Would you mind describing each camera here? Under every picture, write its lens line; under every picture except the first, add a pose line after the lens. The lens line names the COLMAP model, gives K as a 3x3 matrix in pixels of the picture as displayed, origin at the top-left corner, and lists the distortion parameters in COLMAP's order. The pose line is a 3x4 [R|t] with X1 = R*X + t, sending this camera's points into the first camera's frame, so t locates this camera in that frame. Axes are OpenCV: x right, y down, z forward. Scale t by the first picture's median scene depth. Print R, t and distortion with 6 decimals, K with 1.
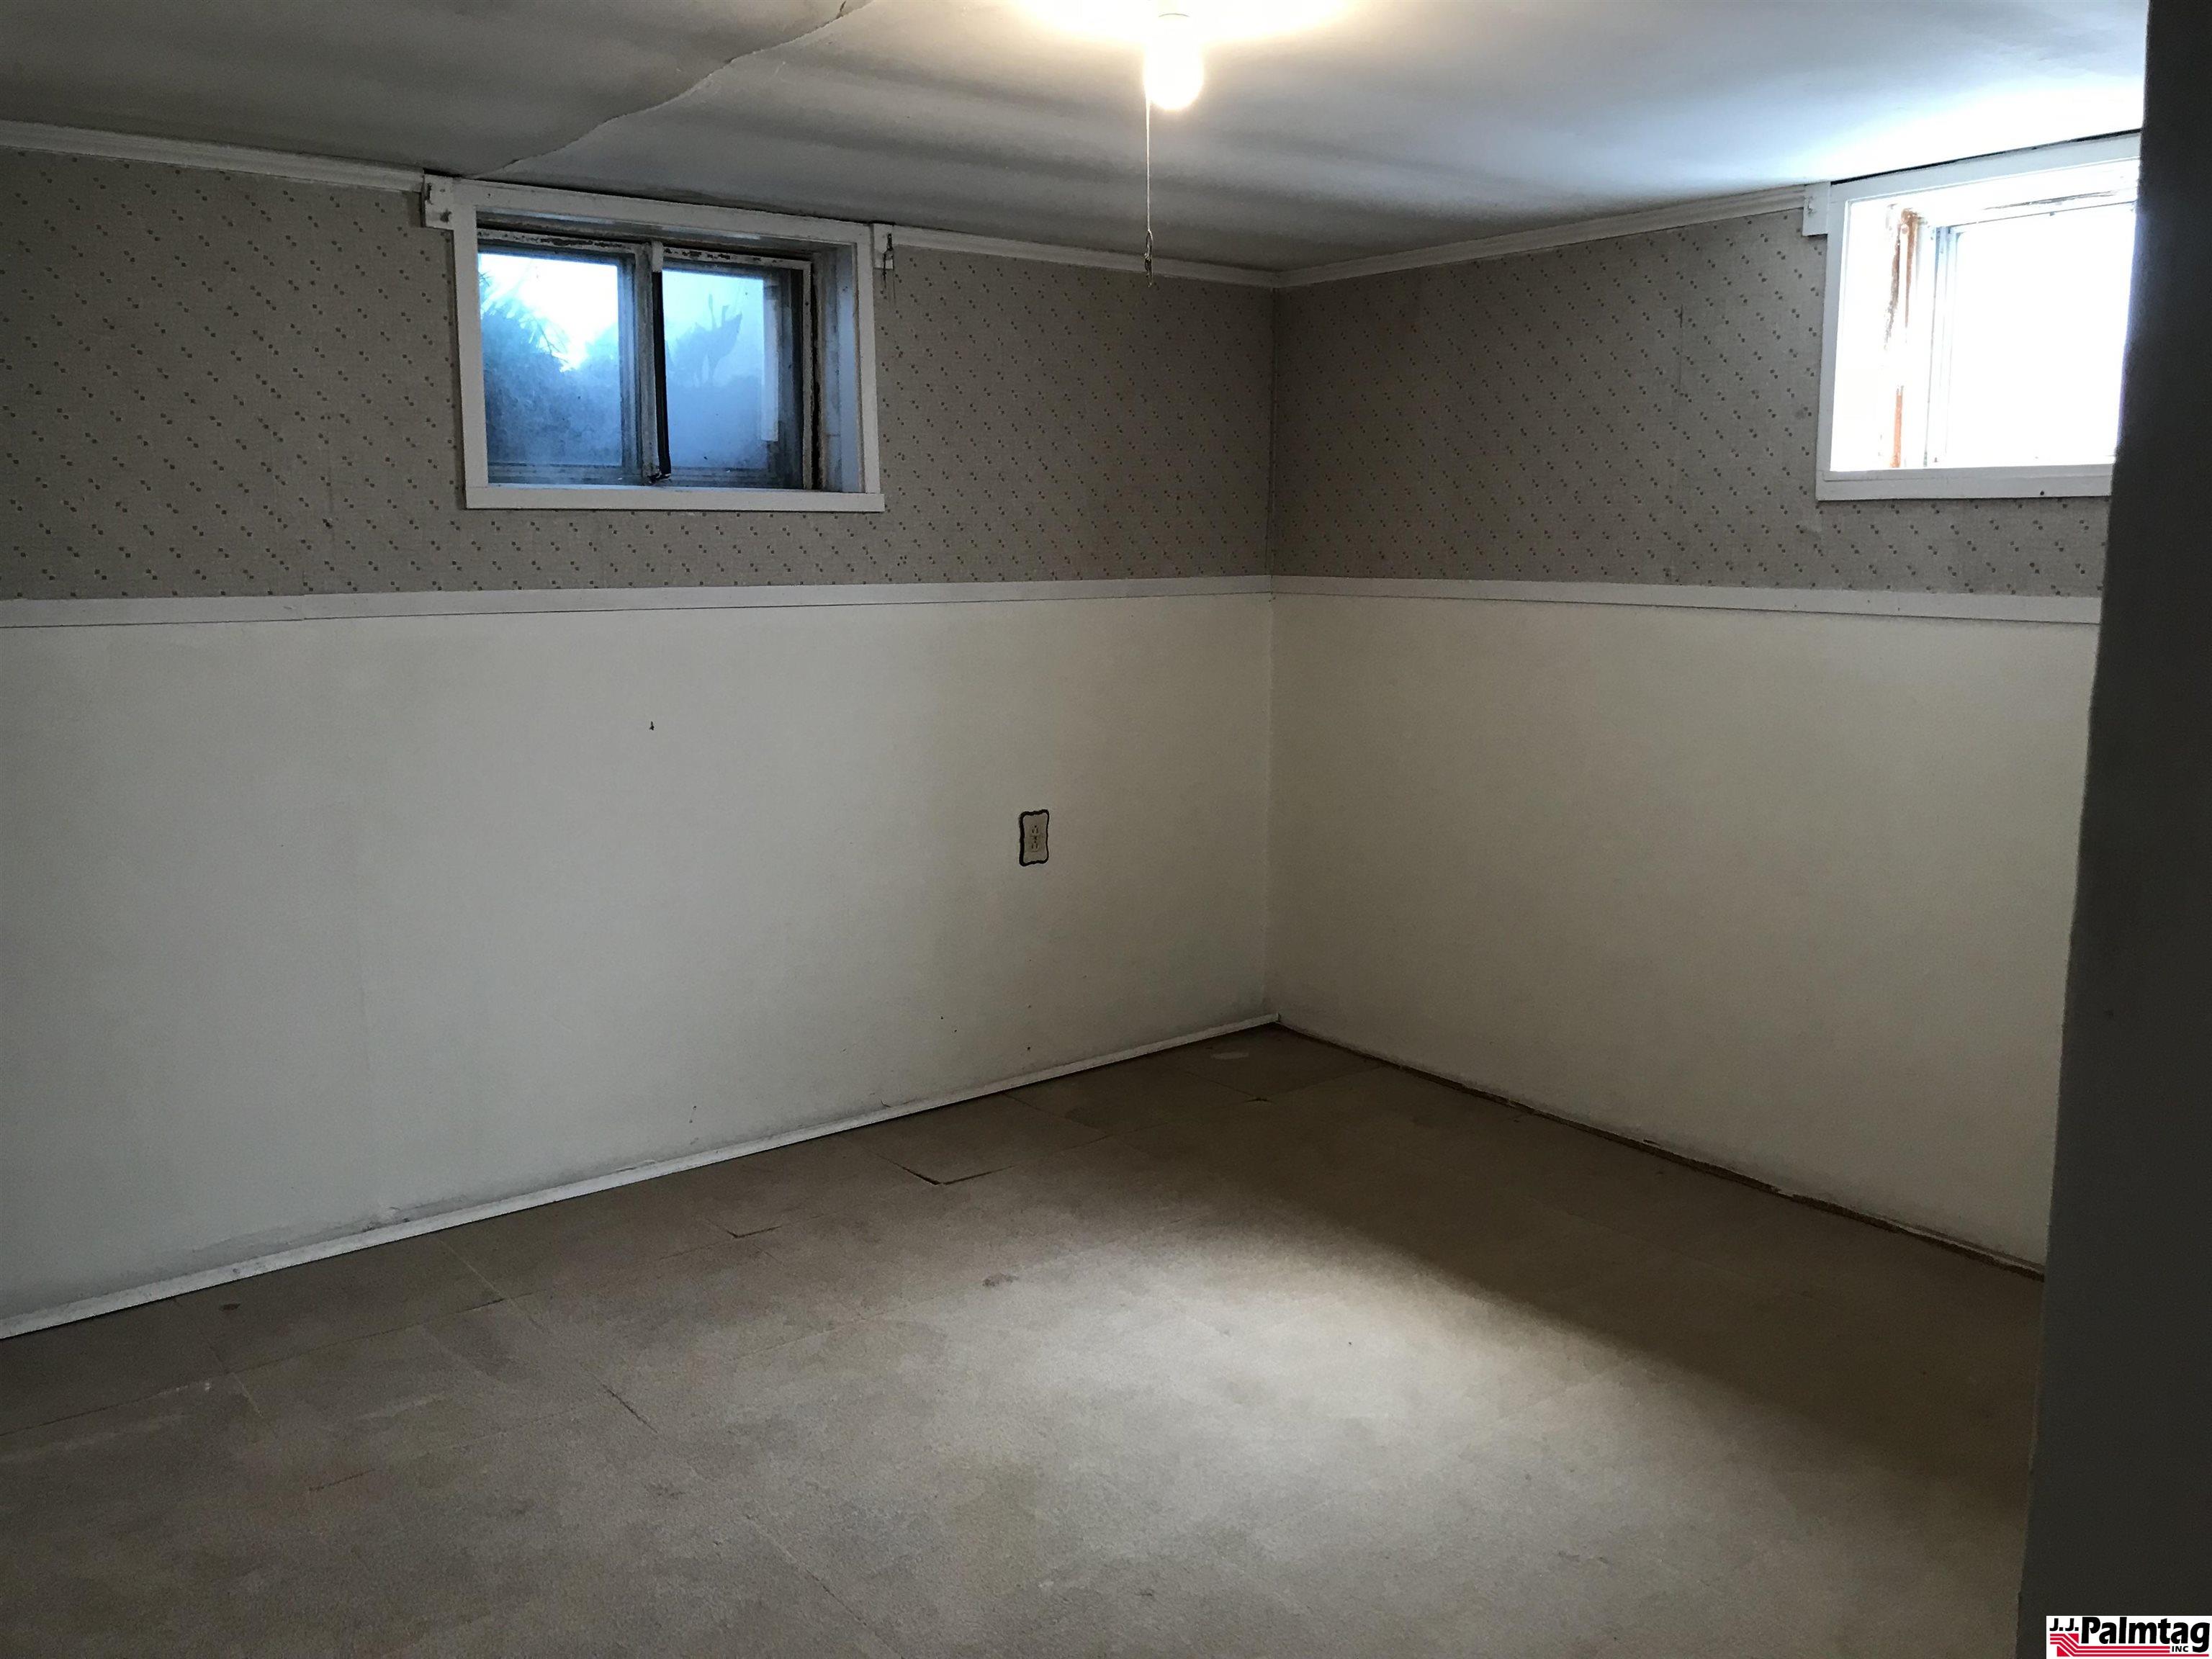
lens RADIAL K [[1823.8, 0, 1108.3], [0, 1823.8, 829.9], [0, 0, 1]] dist [0.023287, -0.030686]
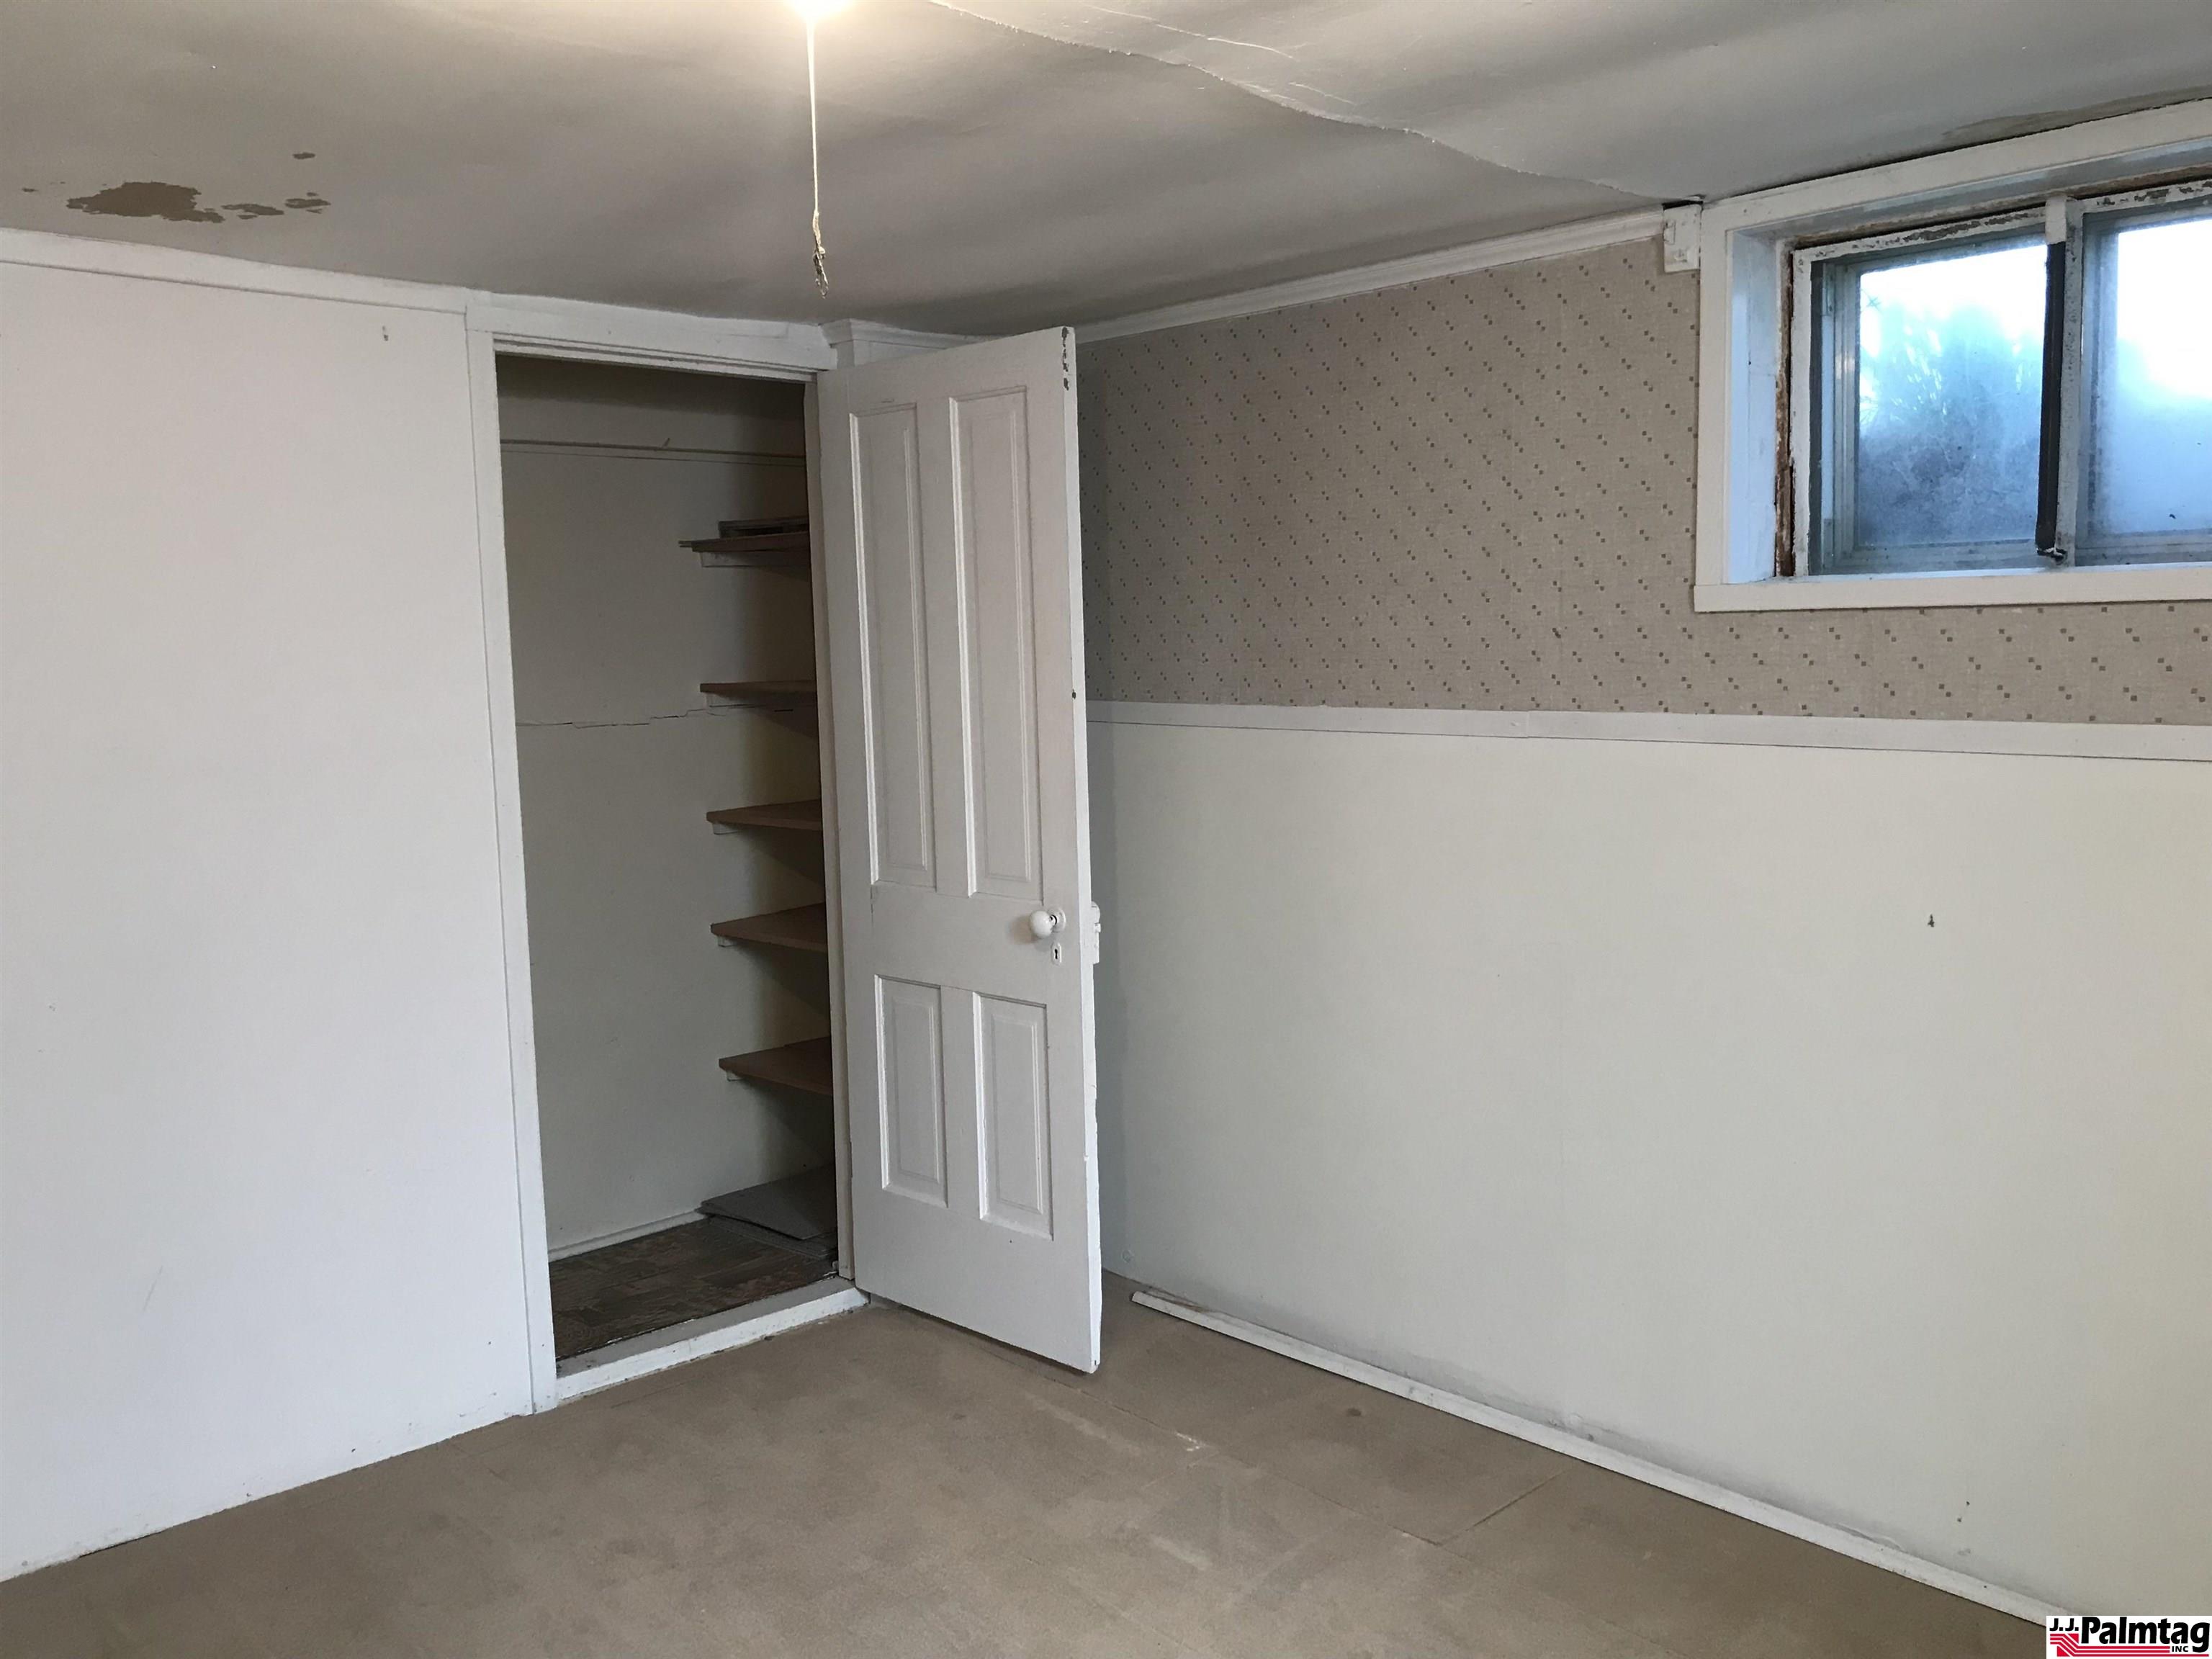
lens RADIAL K [[1823.8, 0, 1108.7], [0, 1823.8, 822.9], [0, 0, 1]] dist [0.023287, -0.030686]
pose [[0.058931, 0.106043, -0.992614, 0.449692], [-0.143532, 0.984910, 0.096699, -0.128539], [0.987889, 0.136774, 0.073262, 0.717994]]
